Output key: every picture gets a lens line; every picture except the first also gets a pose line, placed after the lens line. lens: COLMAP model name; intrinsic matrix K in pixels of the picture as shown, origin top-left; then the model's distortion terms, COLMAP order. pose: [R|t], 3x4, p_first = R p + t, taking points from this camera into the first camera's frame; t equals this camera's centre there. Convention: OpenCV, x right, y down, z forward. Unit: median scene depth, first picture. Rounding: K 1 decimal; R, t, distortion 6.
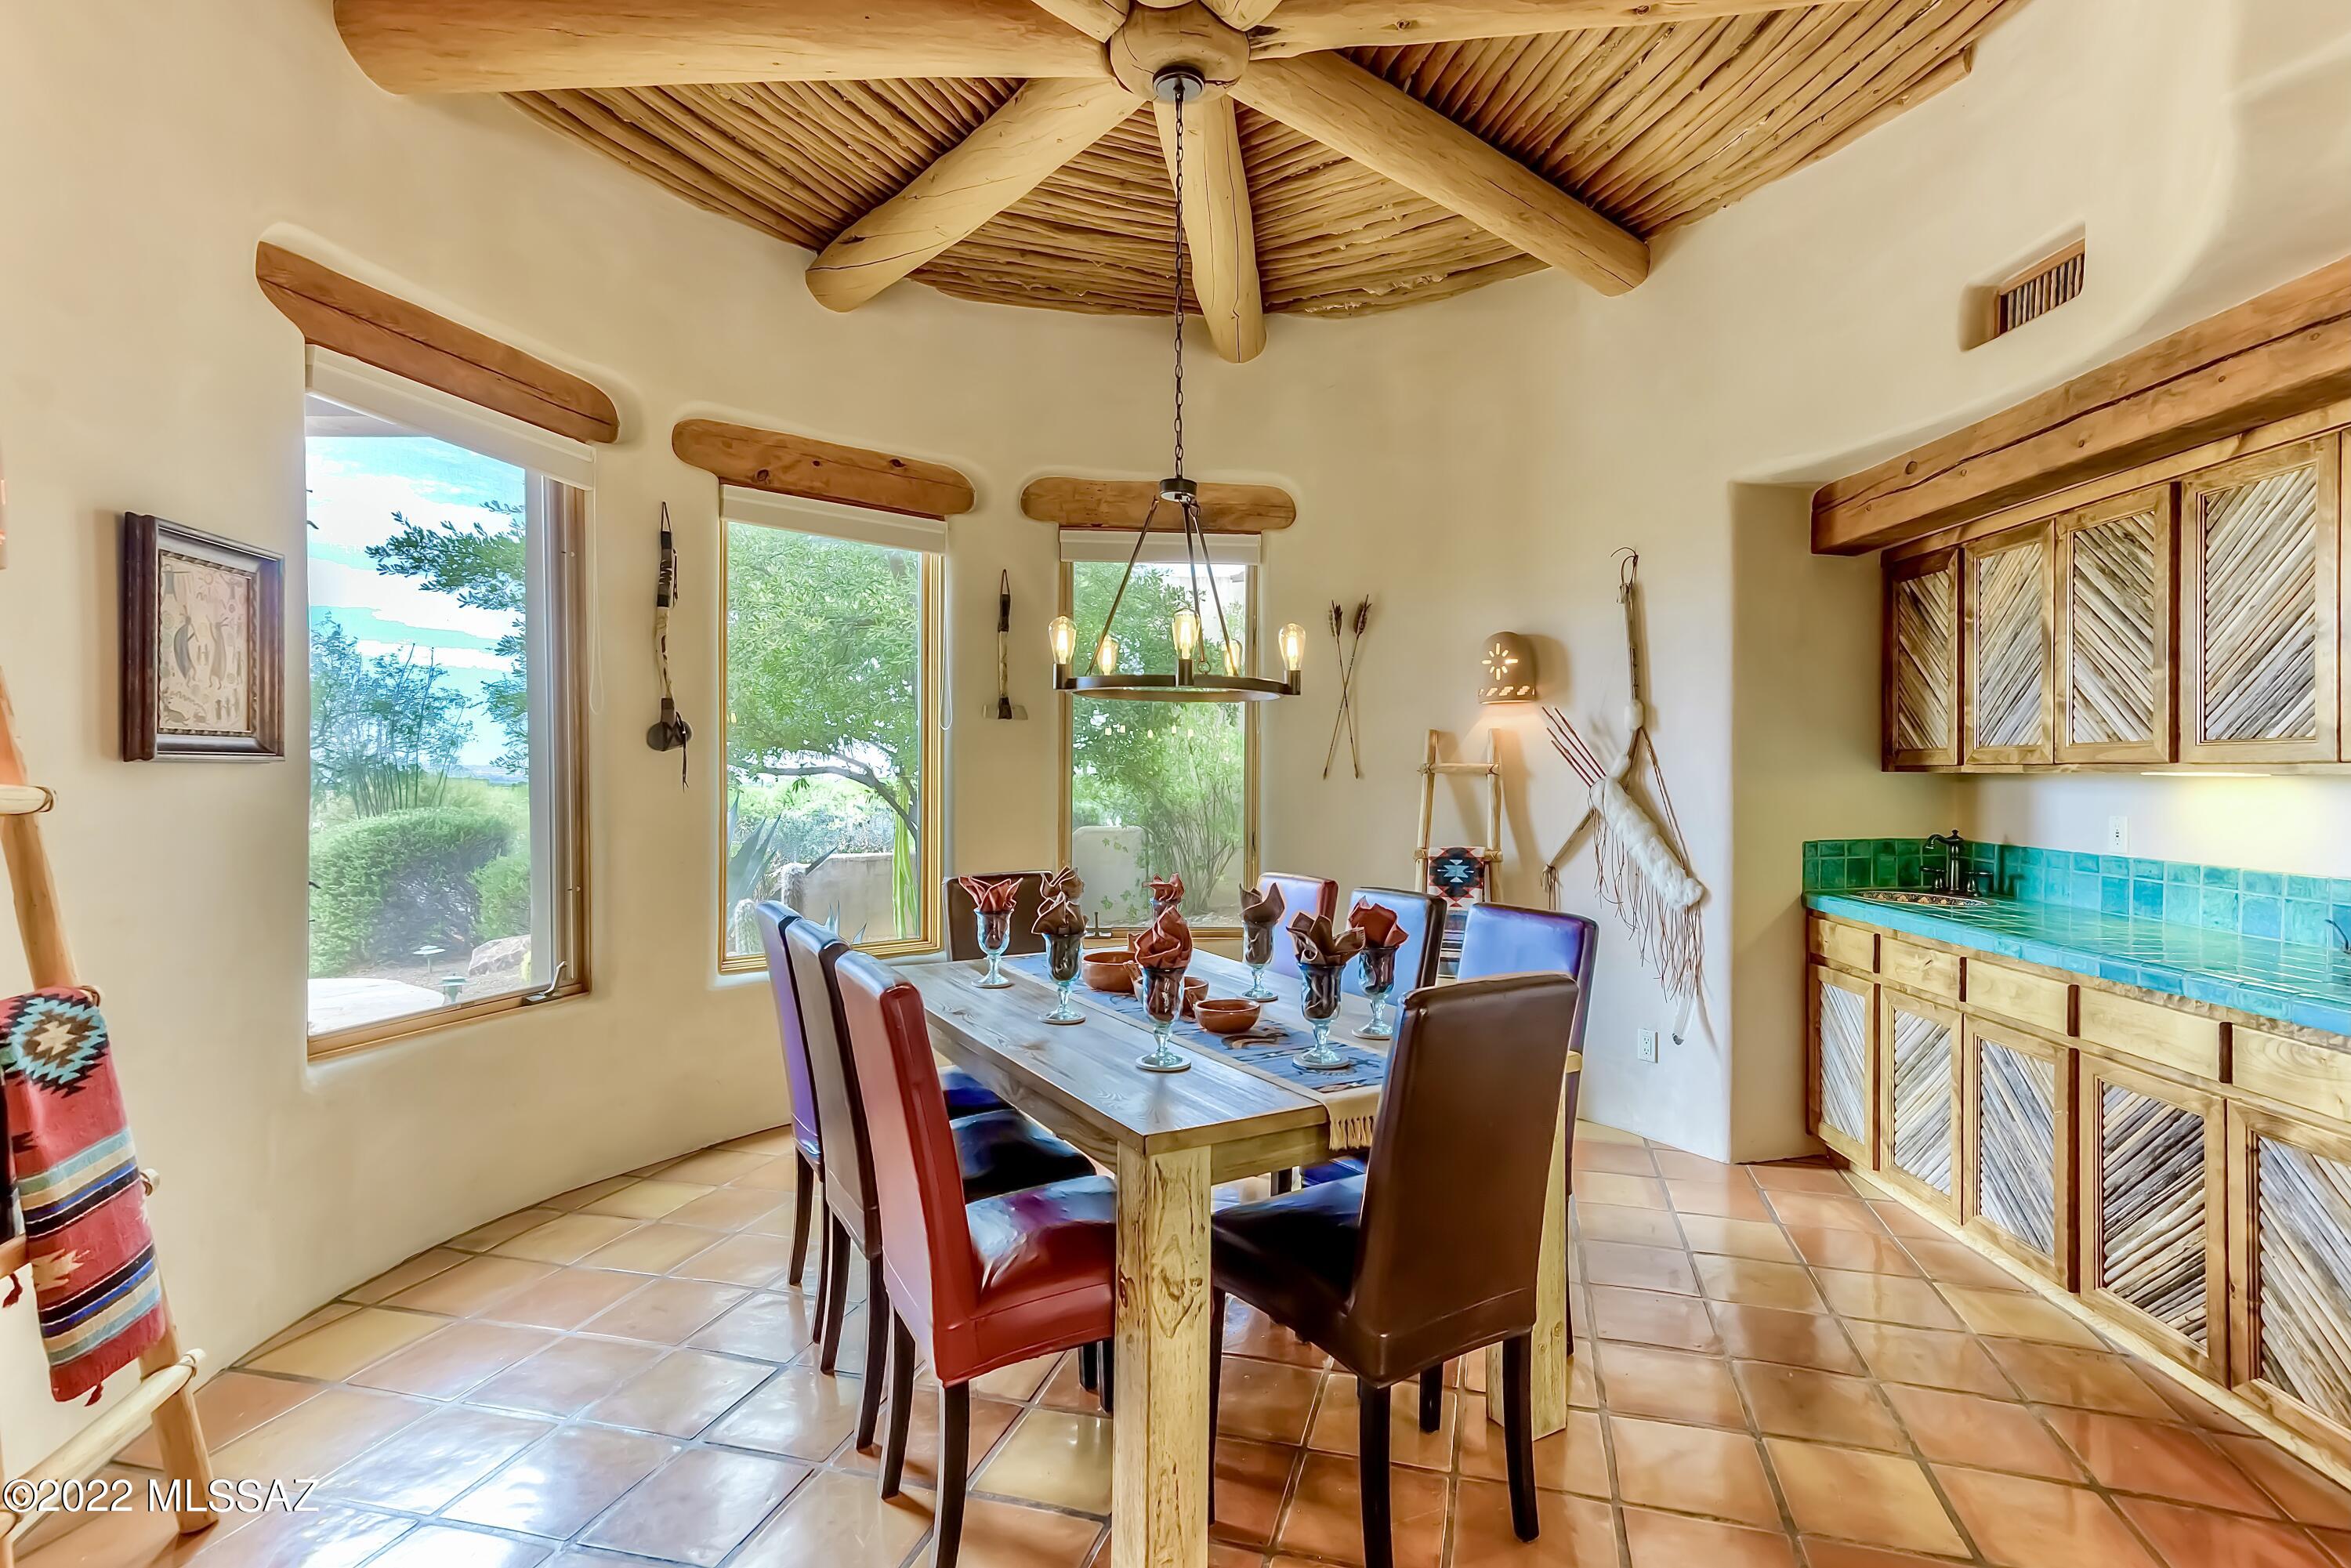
lens RADIAL K [[1120.7, 0, 1175.5], [0, 1120.7, 784.0], [0, 0, 1]] dist [-0.002177, -0.000446]
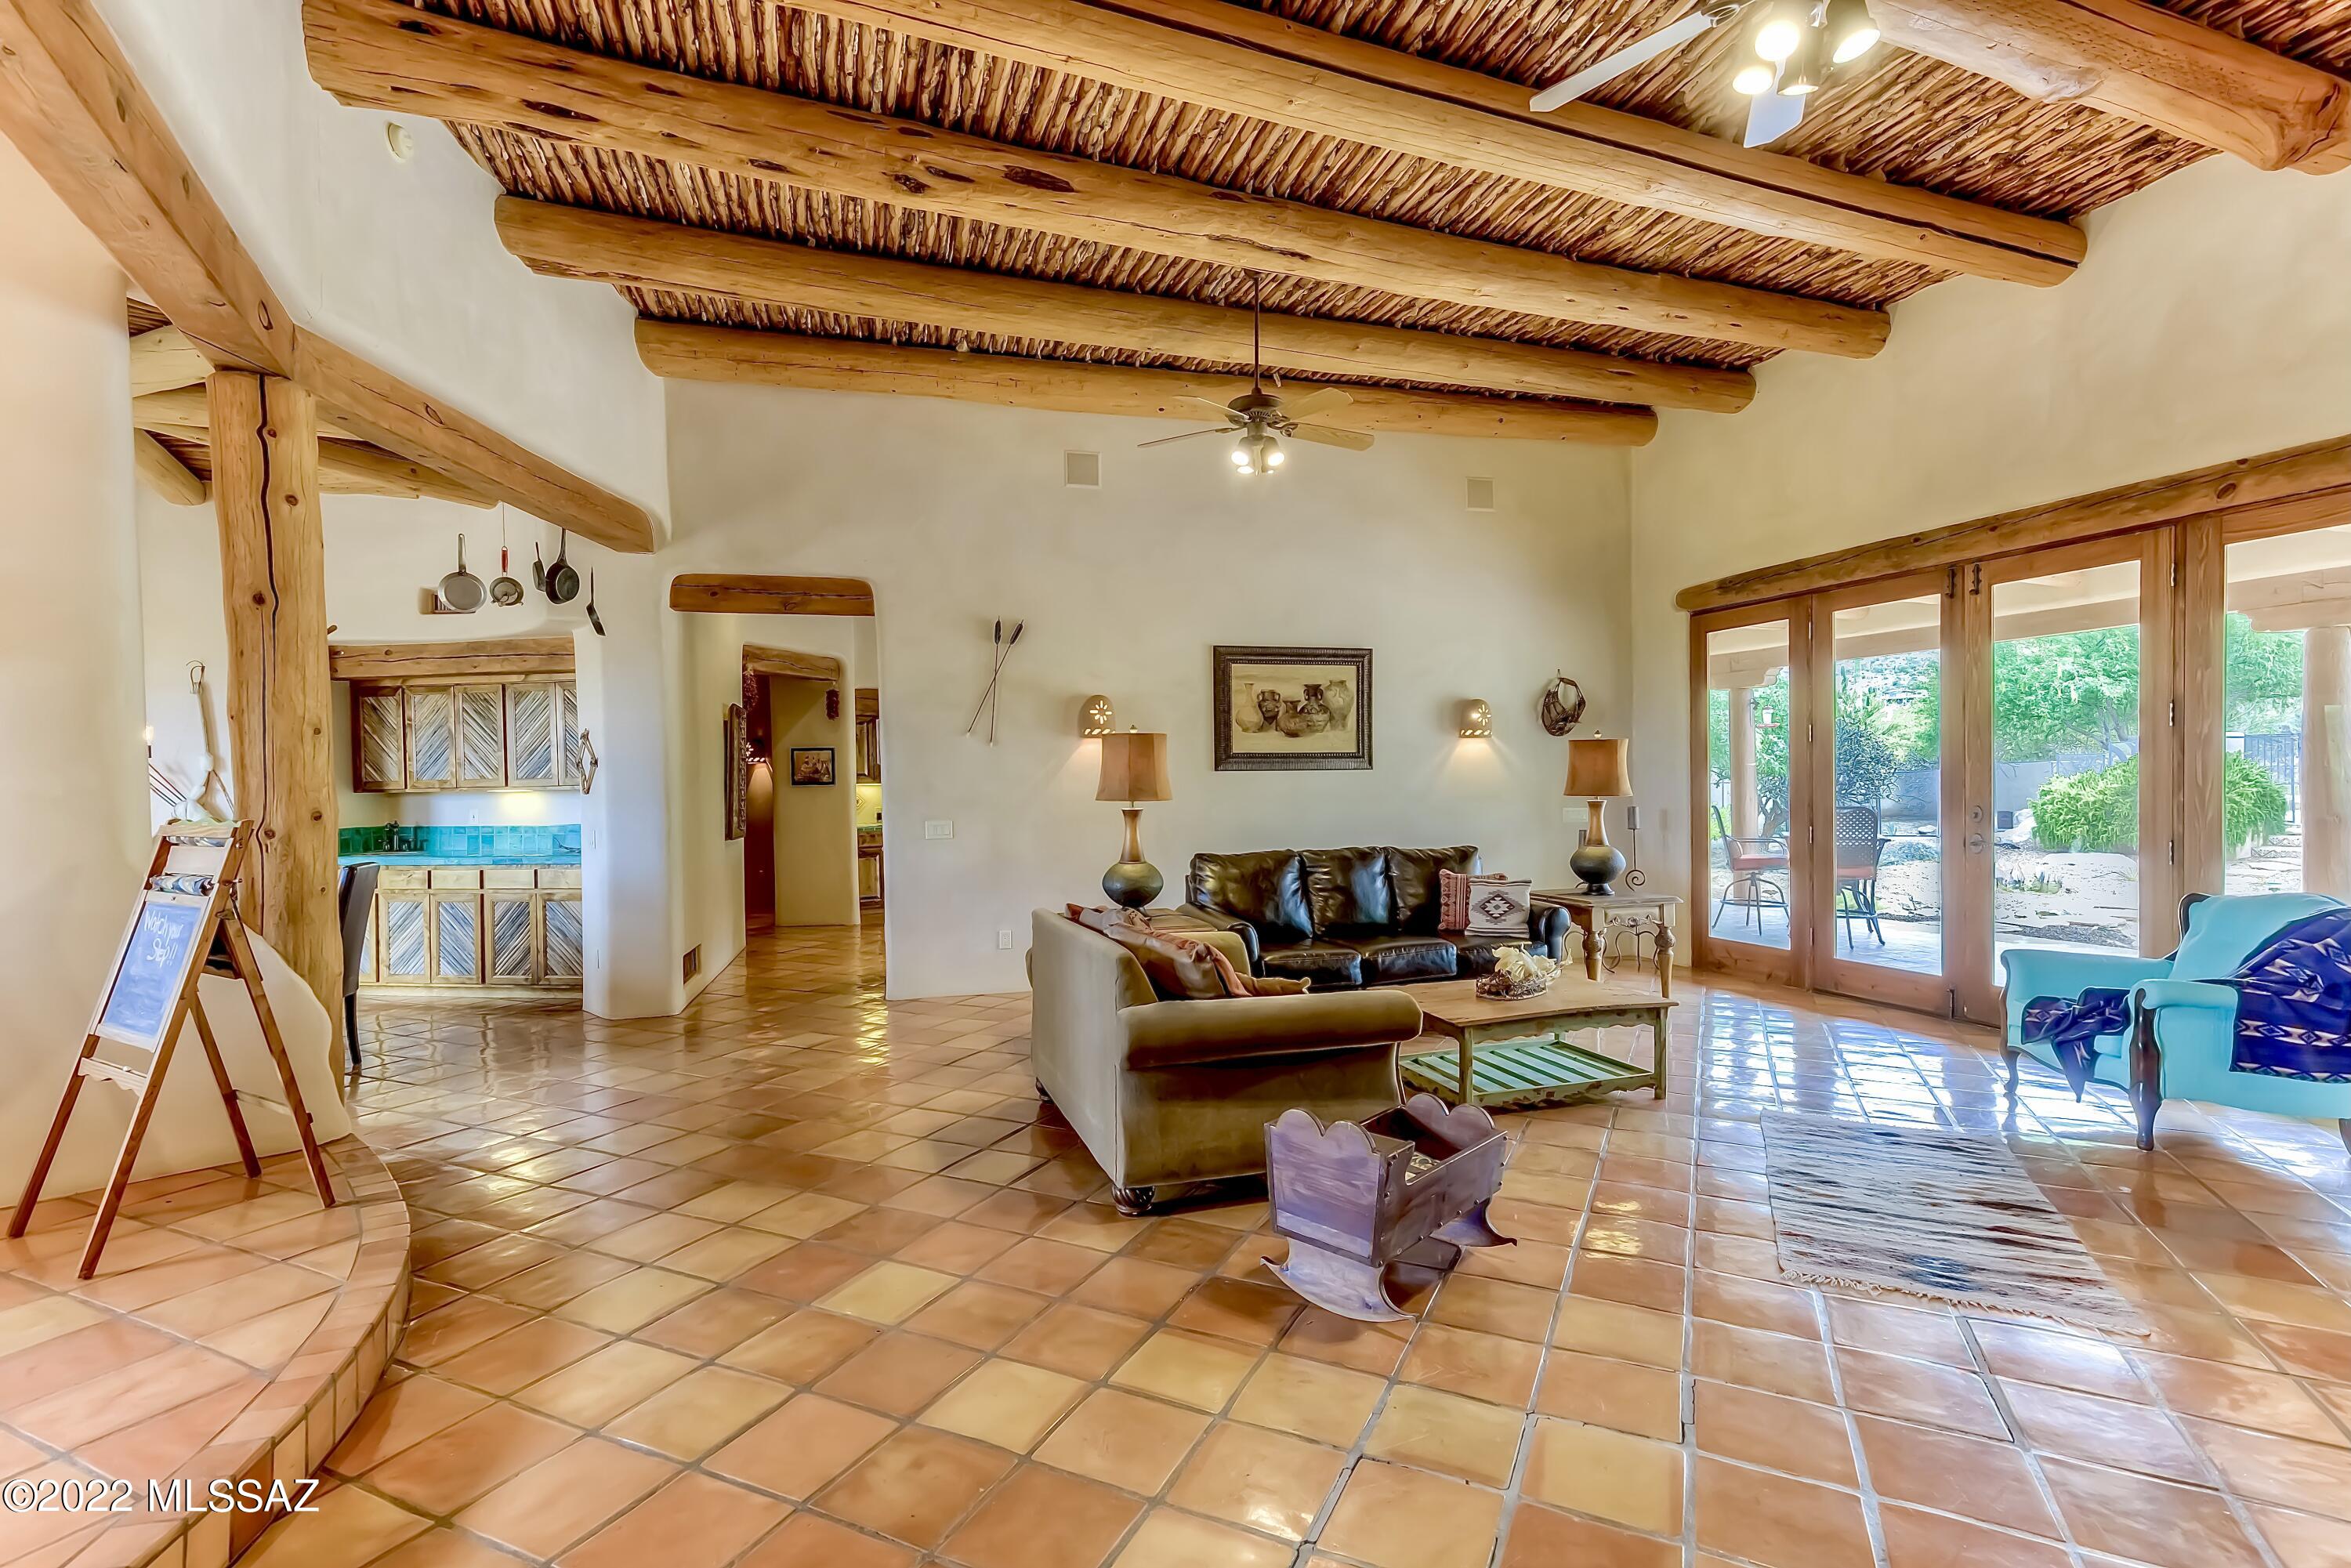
lens RADIAL K [[1081.5, 0, 1156.1], [0, 1081.5, 779.2], [0, 0, 1]] dist [0.026015, -0.000049]
pose [[0.189576, -0.004514, 0.981856, -1.203232], [0.029576, 0.999562, -0.001115, 0.010706], [-0.981421, 0.029251, 0.189626, -0.899558]]
